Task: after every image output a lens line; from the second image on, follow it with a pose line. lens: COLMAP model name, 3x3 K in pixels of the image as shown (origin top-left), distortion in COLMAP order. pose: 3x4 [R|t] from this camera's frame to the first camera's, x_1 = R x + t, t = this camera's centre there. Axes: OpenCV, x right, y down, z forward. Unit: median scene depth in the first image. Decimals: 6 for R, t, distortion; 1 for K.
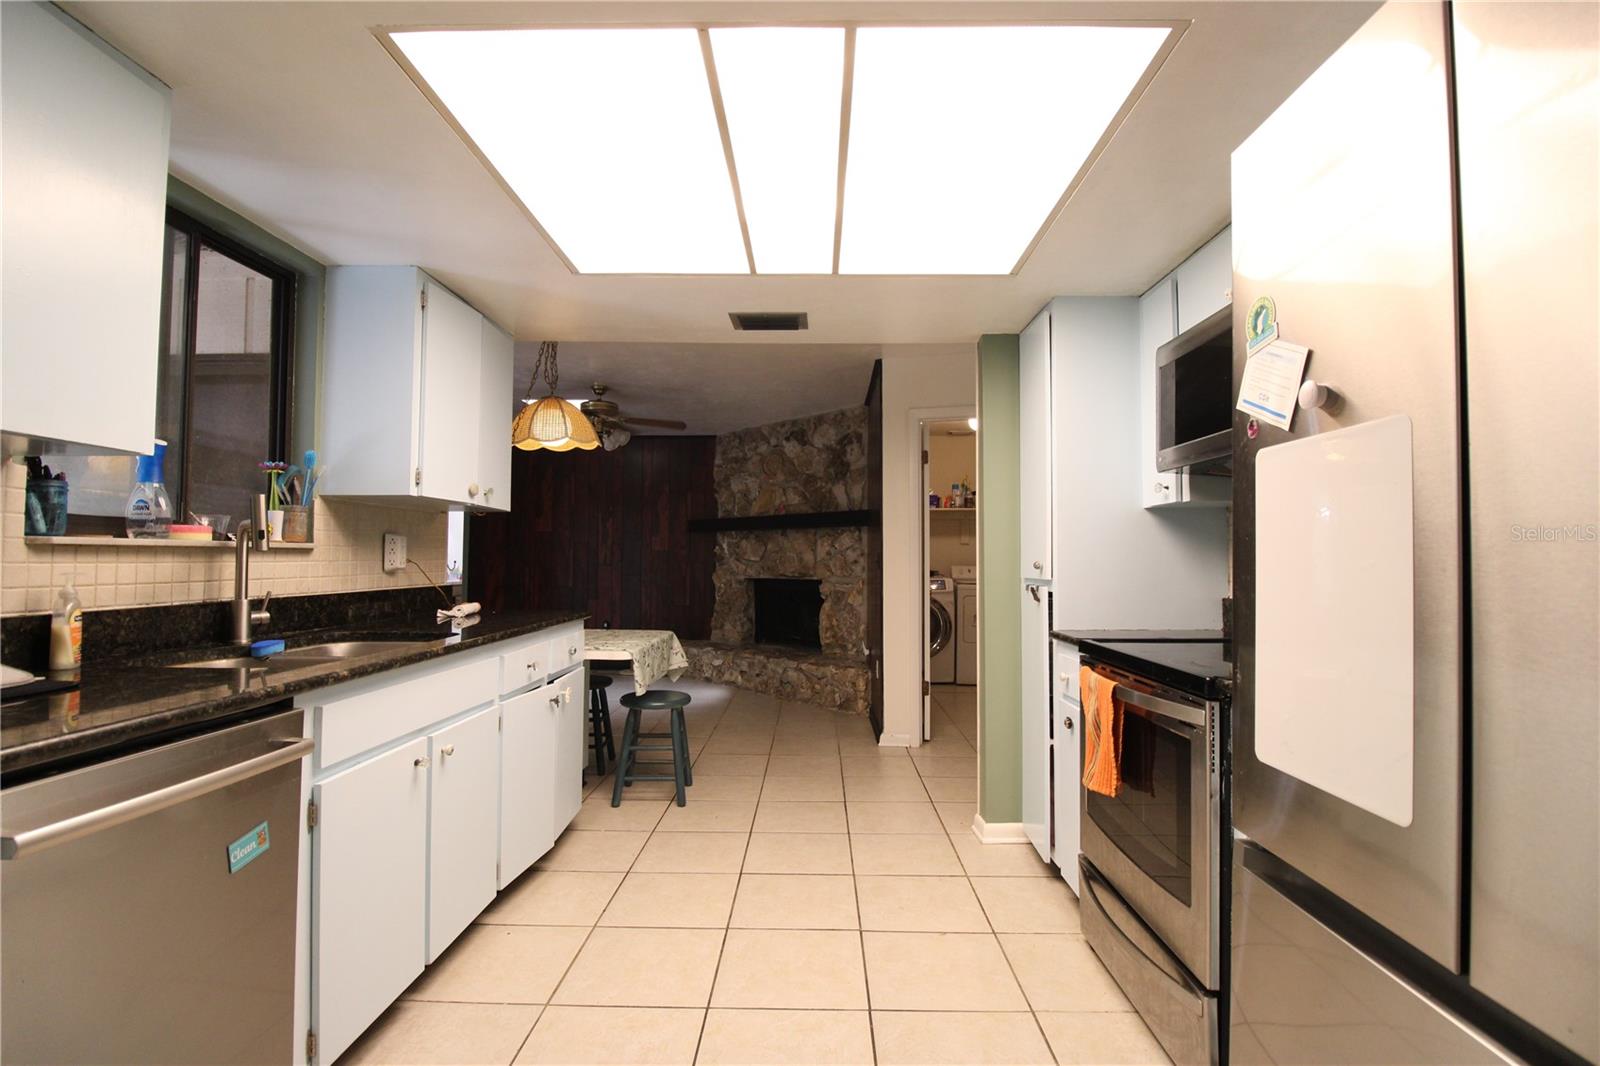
lens RADIAL K [[750.3, 0, 800.9], [0, 750.3, 534.9], [0, 0, 1]] dist [-0.022970, -0.001428]
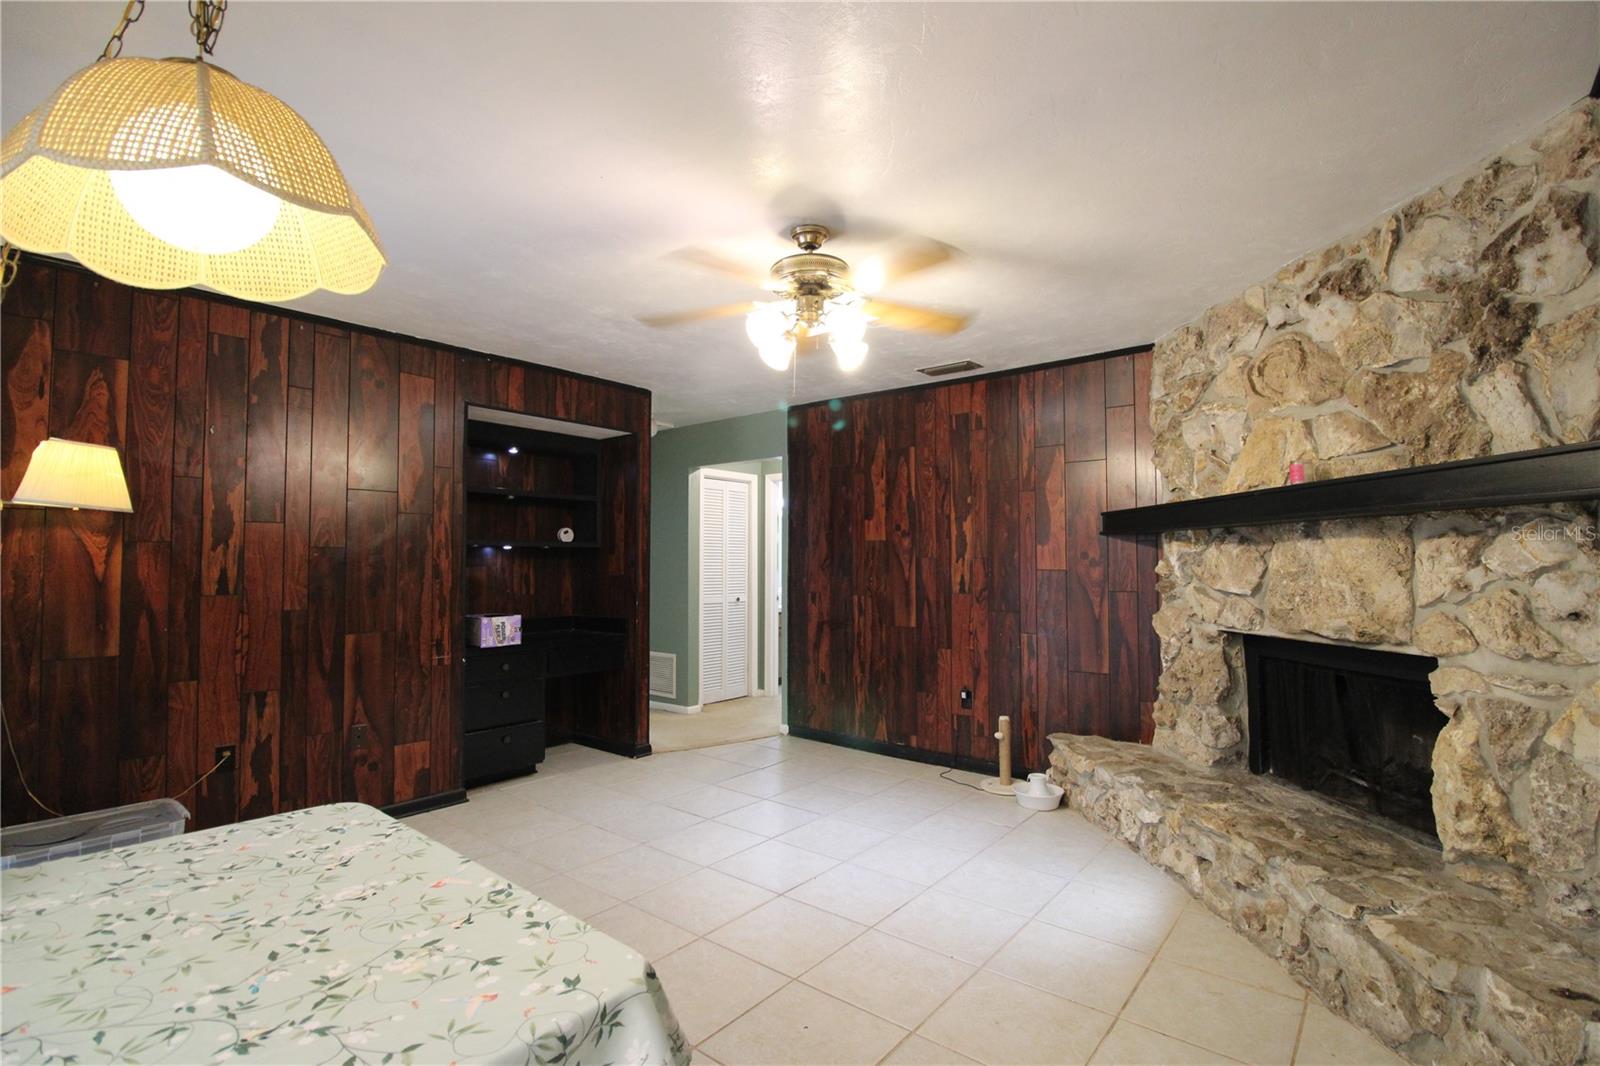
lens RADIAL K [[750.3, 0, 802.0], [0, 750.3, 529.9], [0, 0, 1]] dist [-0.022970, -0.001428]
pose [[0.790665, -0.030011, -0.611514, 0.004949], [0.019558, 0.999526, -0.023766, 0.001240], [0.611937, 0.006831, 0.790877, 0.512656]]
